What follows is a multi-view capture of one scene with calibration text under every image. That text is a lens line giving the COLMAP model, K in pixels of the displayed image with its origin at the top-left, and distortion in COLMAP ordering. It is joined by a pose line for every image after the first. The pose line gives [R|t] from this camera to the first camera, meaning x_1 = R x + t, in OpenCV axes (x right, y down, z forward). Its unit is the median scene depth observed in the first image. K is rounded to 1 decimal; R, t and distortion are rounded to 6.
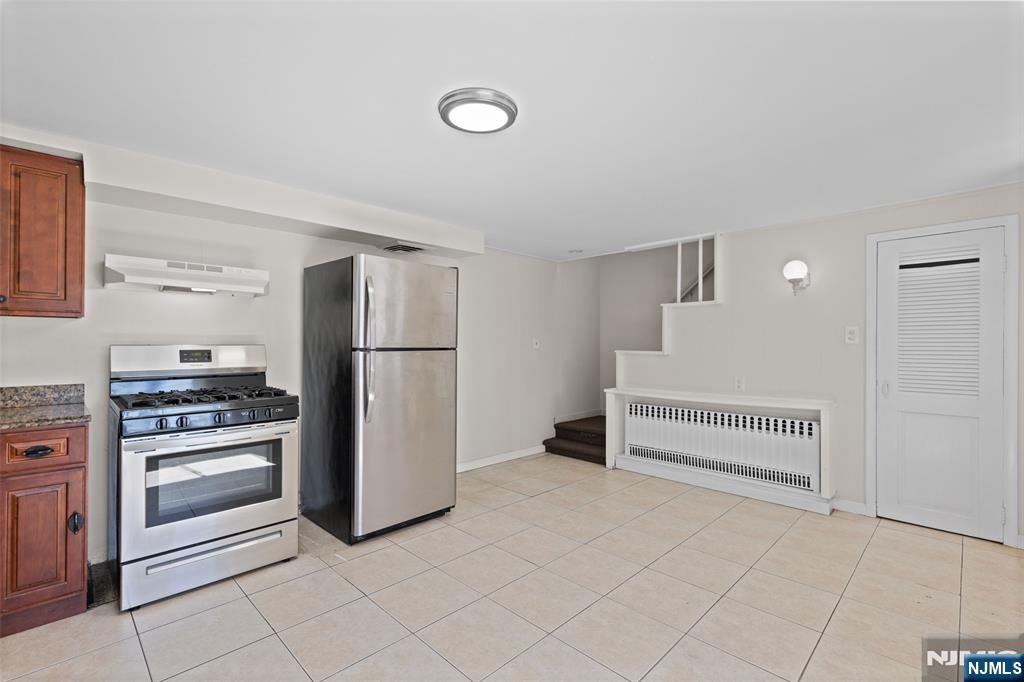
lens RADIAL K [[459.8, 0, 517.2], [0, 459.8, 340.9], [0, 0, 1]] dist [0.002043, 0.000342]
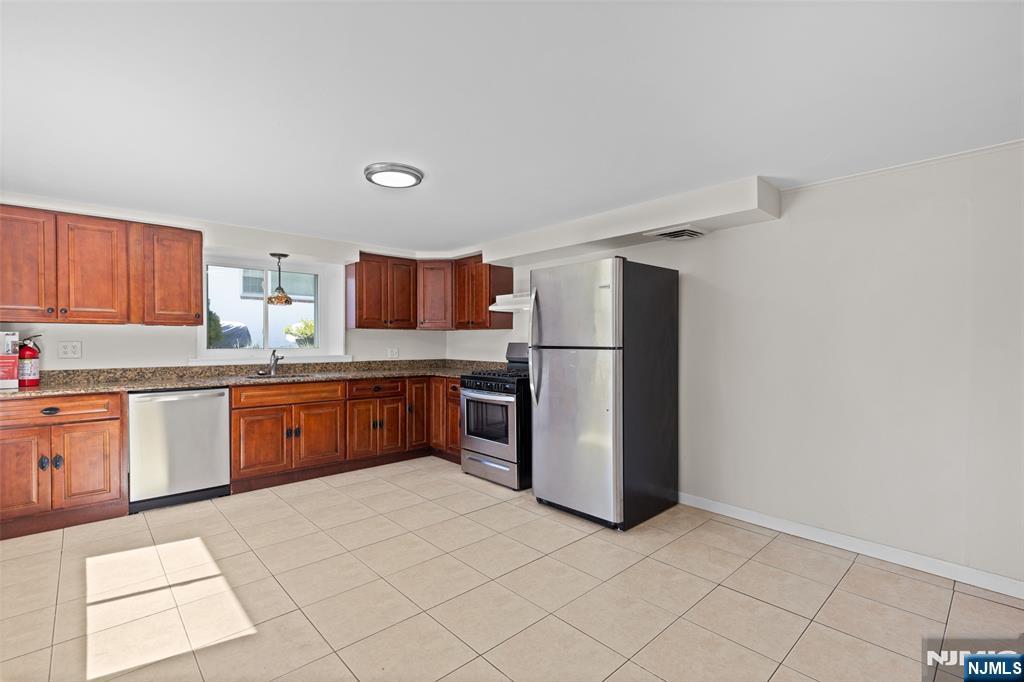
lens RADIAL K [[459.8, 0, 517.2], [0, 459.8, 340.9], [0, 0, 1]] dist [0.002043, 0.000342]
pose [[-0.041129, 0.001233, -0.999153, 0.859650], [0.007205, 0.999974, 0.000937, 0.000703], [0.999128, -0.007161, -0.041137, 0.954253]]
